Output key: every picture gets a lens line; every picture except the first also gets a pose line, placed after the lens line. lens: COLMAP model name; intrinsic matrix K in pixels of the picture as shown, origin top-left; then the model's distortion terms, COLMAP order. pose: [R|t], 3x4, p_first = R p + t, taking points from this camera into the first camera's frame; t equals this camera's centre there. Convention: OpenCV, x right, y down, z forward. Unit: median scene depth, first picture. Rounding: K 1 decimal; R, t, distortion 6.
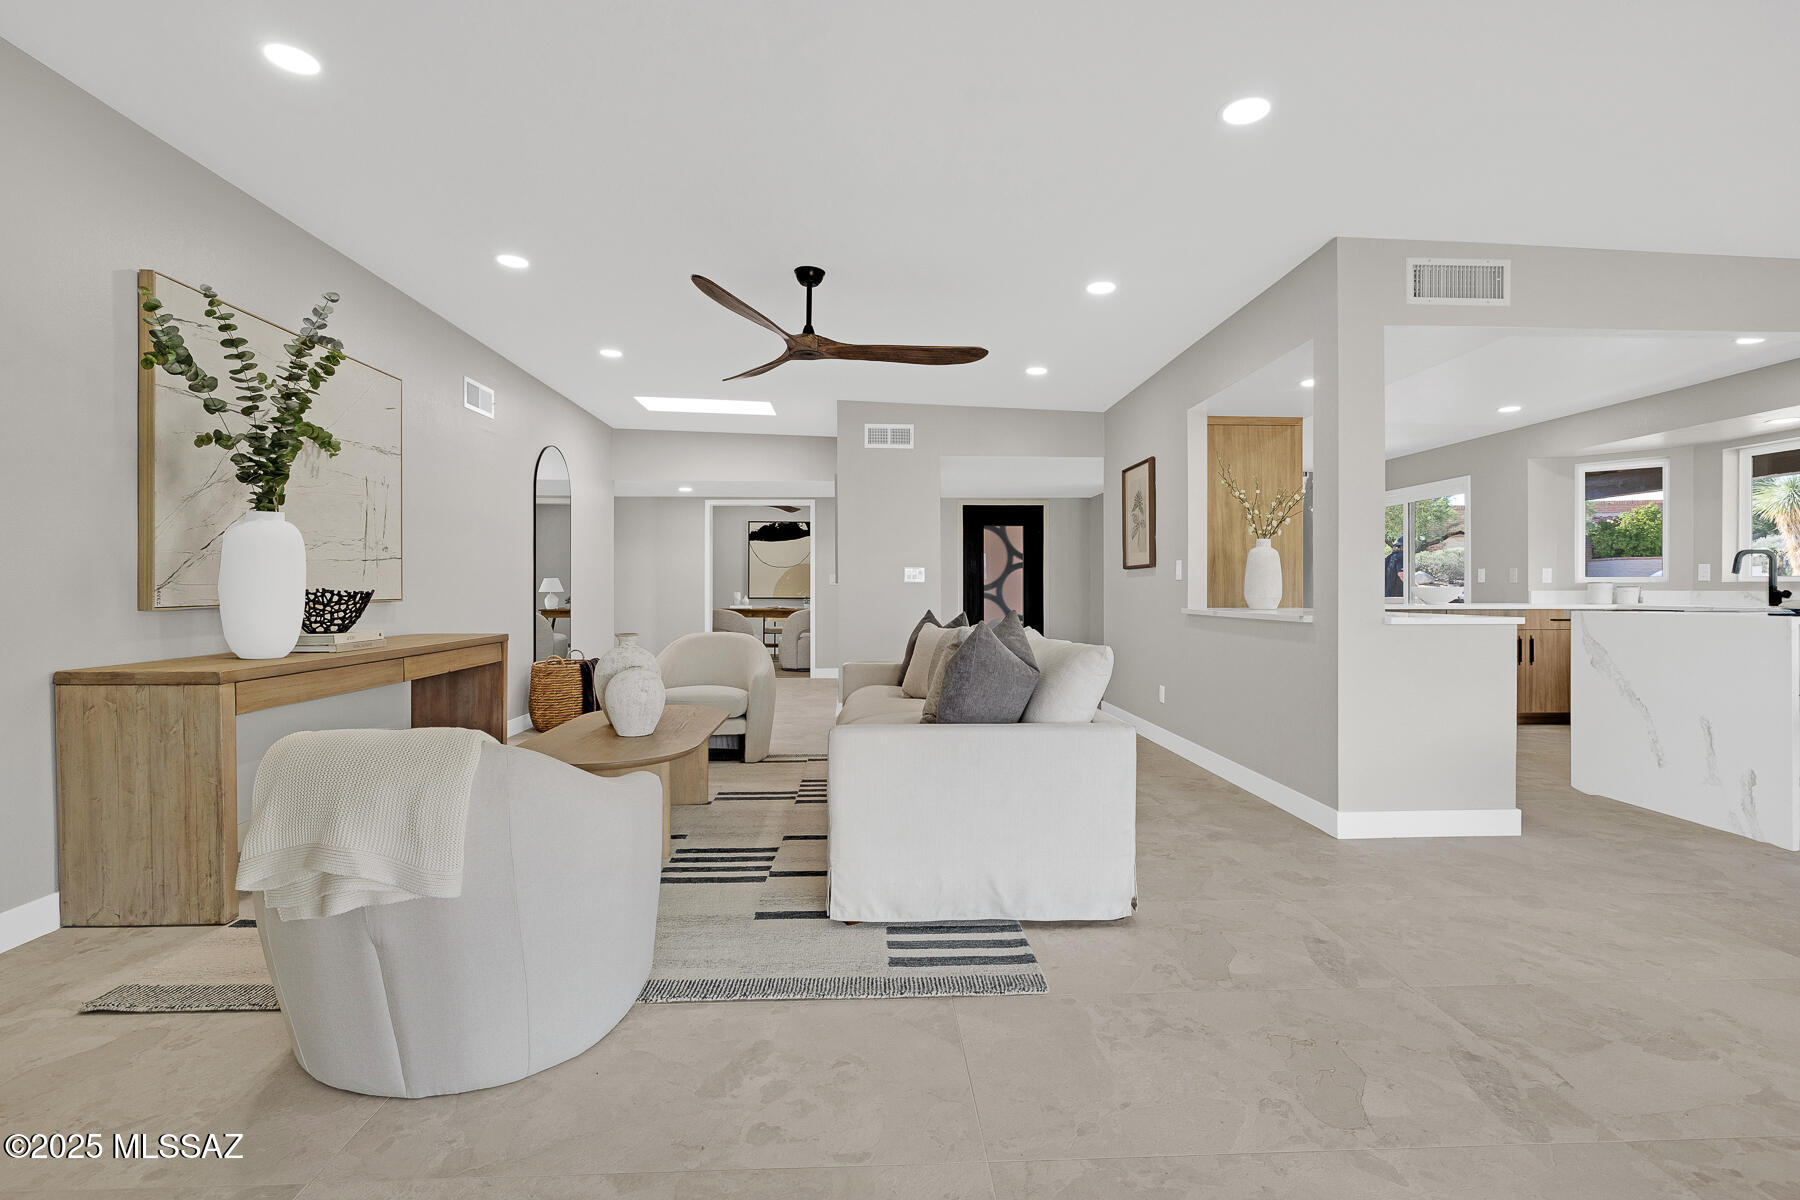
lens RADIAL K [[837.9, 0, 900.4], [0, 837.9, 593.9], [0, 0, 1]] dist [0.020883, -0.000081]
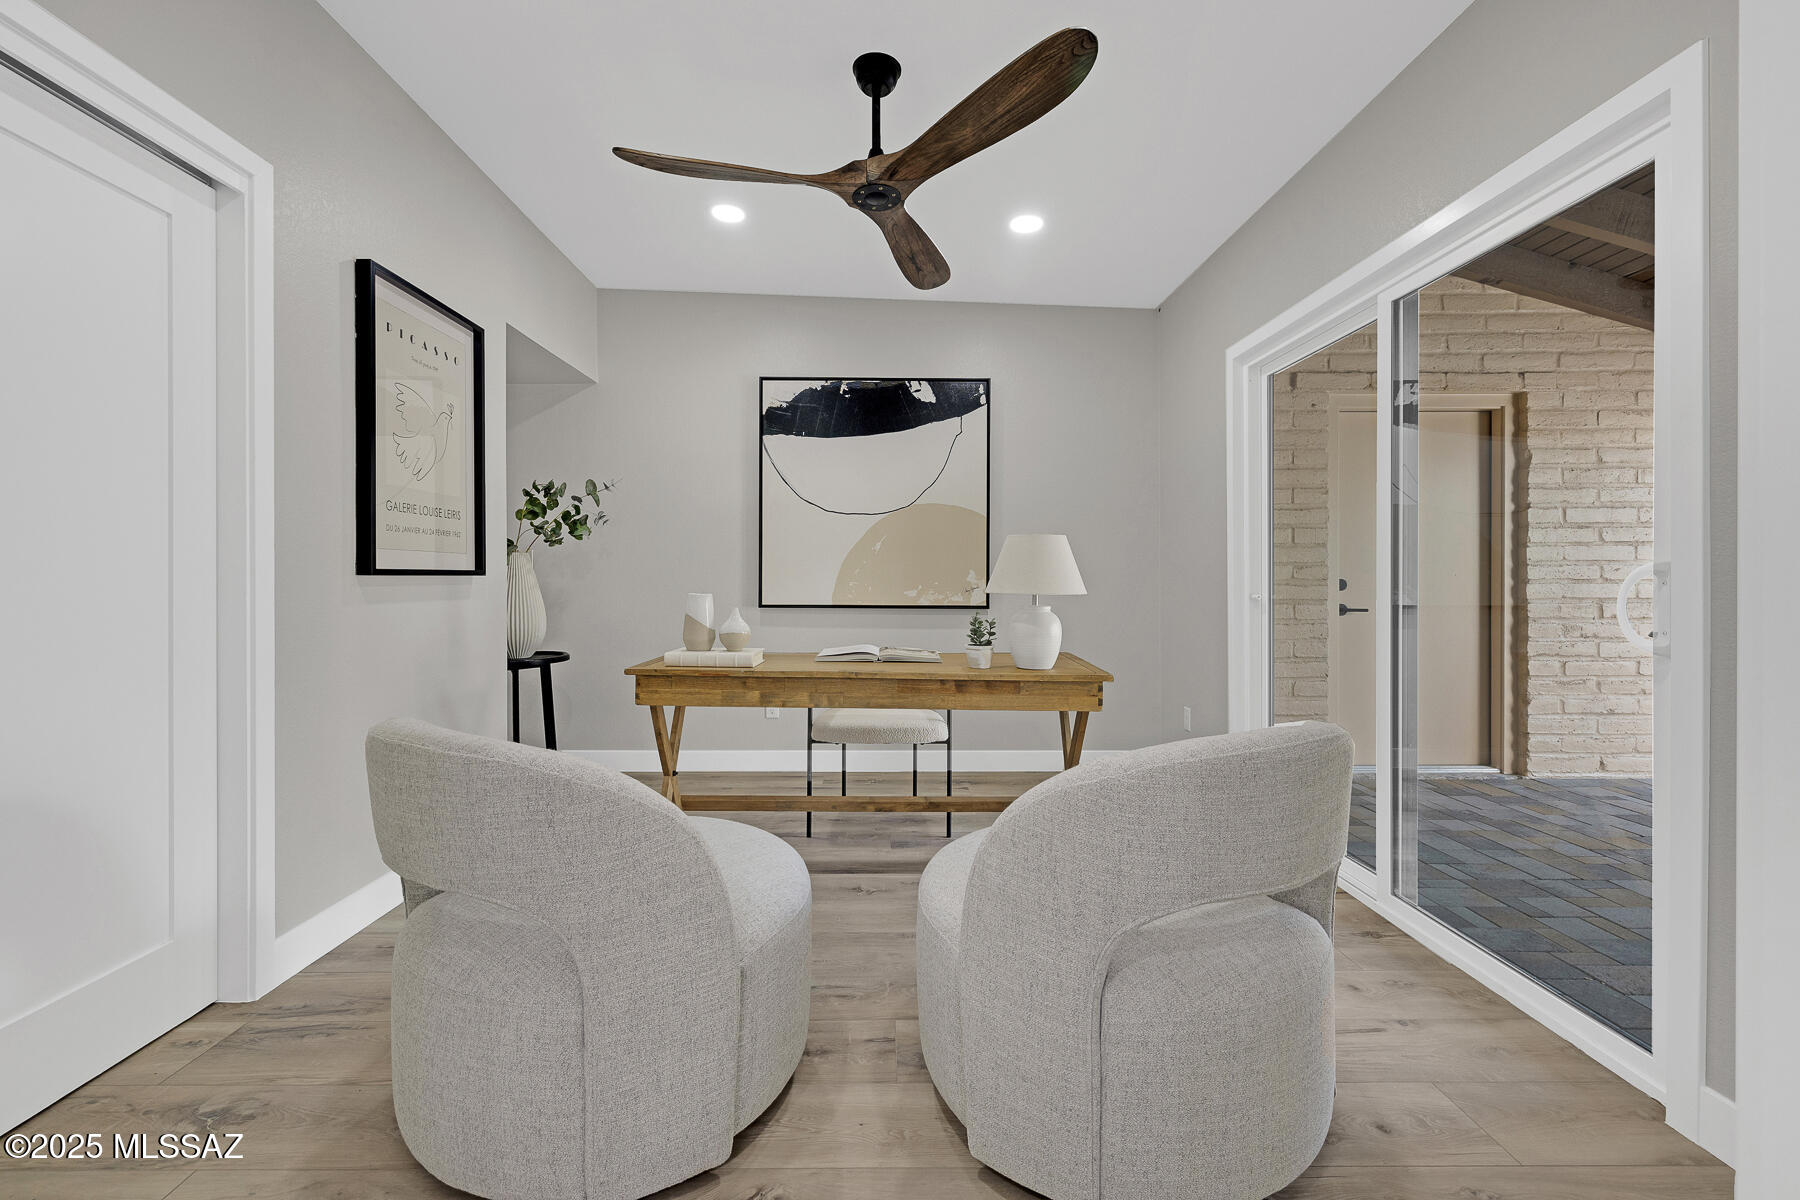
lens RADIAL K [[750.9, 0, 884.5], [0, 750.9, 587.1], [0, 0, 1]] dist [-0.000413, 0.000049]
pose [[0.998568, -0.002857, -0.053427, -0.238065], [0.002686, 0.999991, -0.003276, -0.003278], [0.053436, 0.003128, 0.998566, 1.446104]]
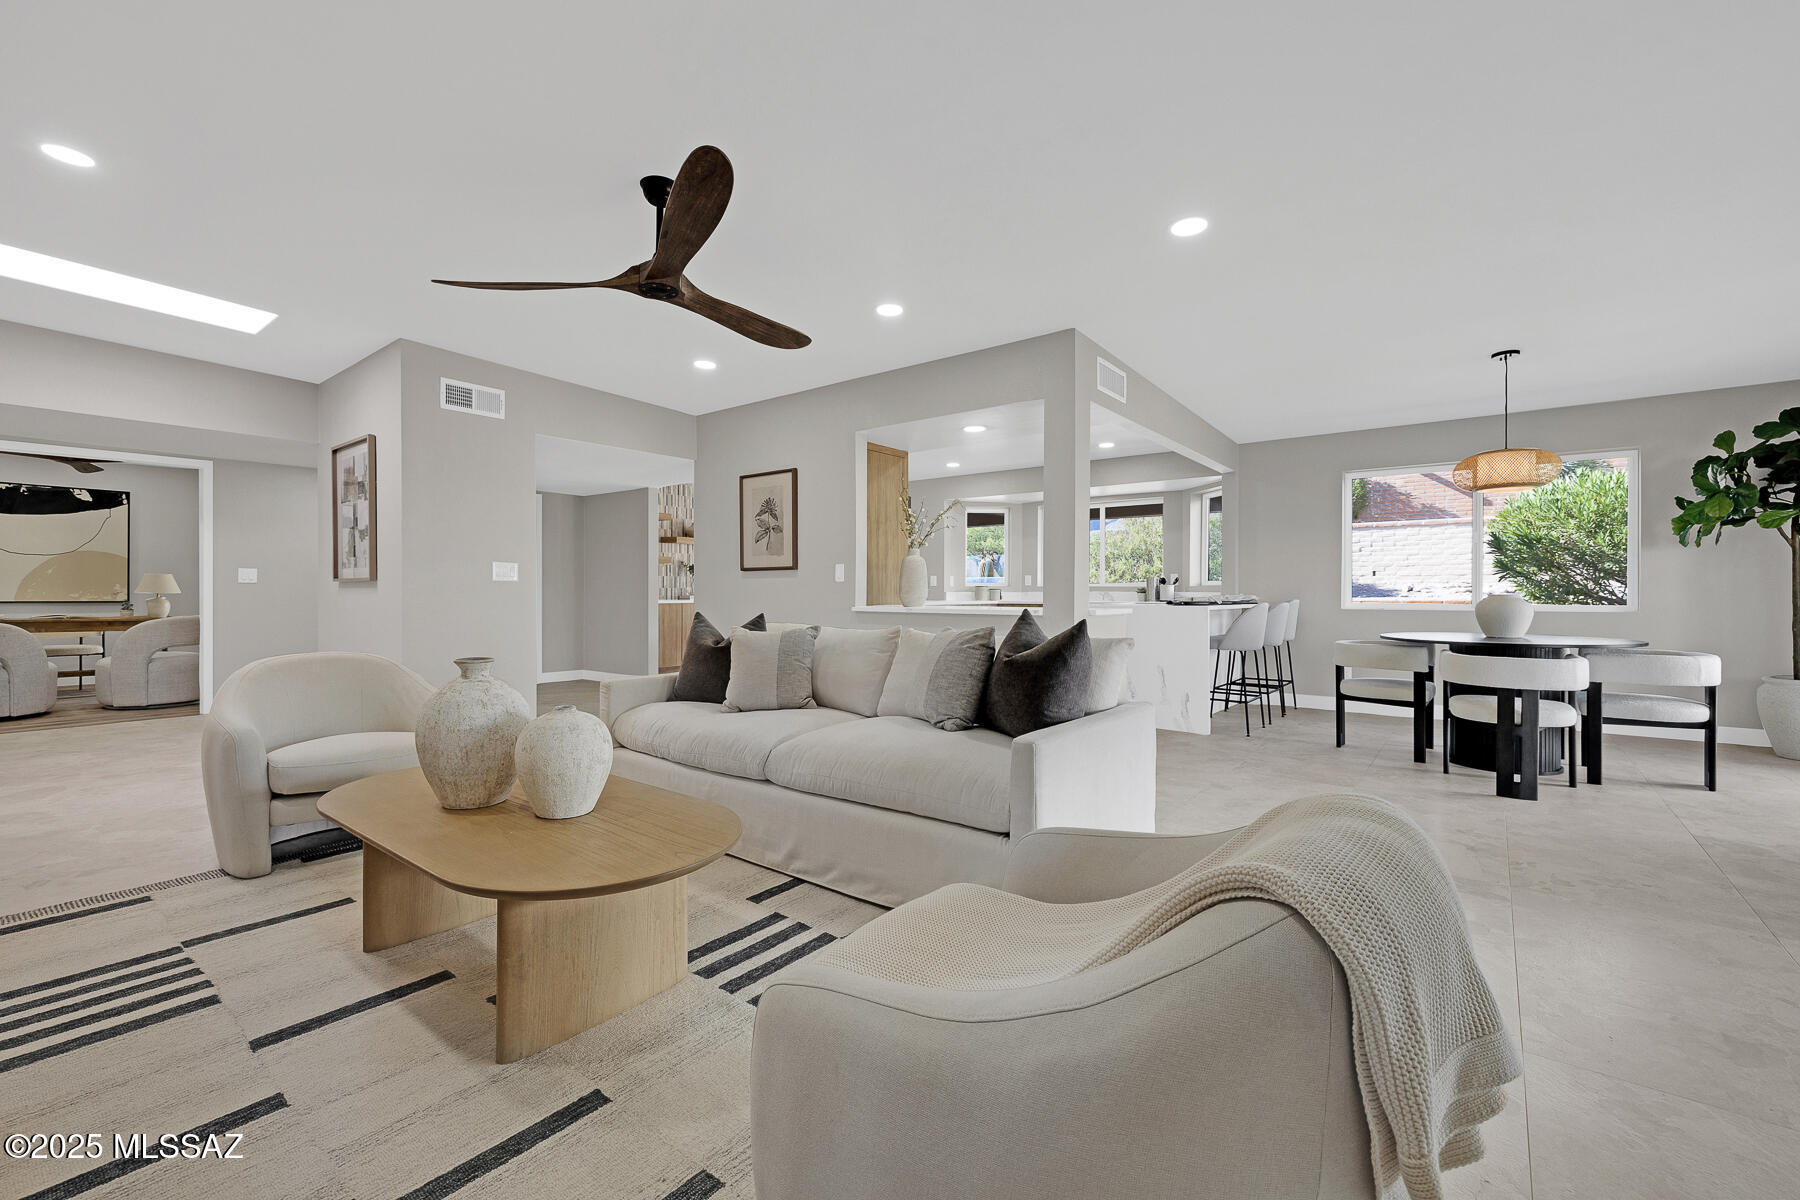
lens RADIAL K [[759.1, 0, 900.0], [0, 759.1, 600.0], [0, 0, 1]] dist [-0.000257, -0.000077]
pose [[0.657424, -0.007443, 0.753484, -0.297584], [0.001378, 0.999961, 0.008675, -0.001035], [-0.753520, -0.004665, 0.657409, 0.213519]]
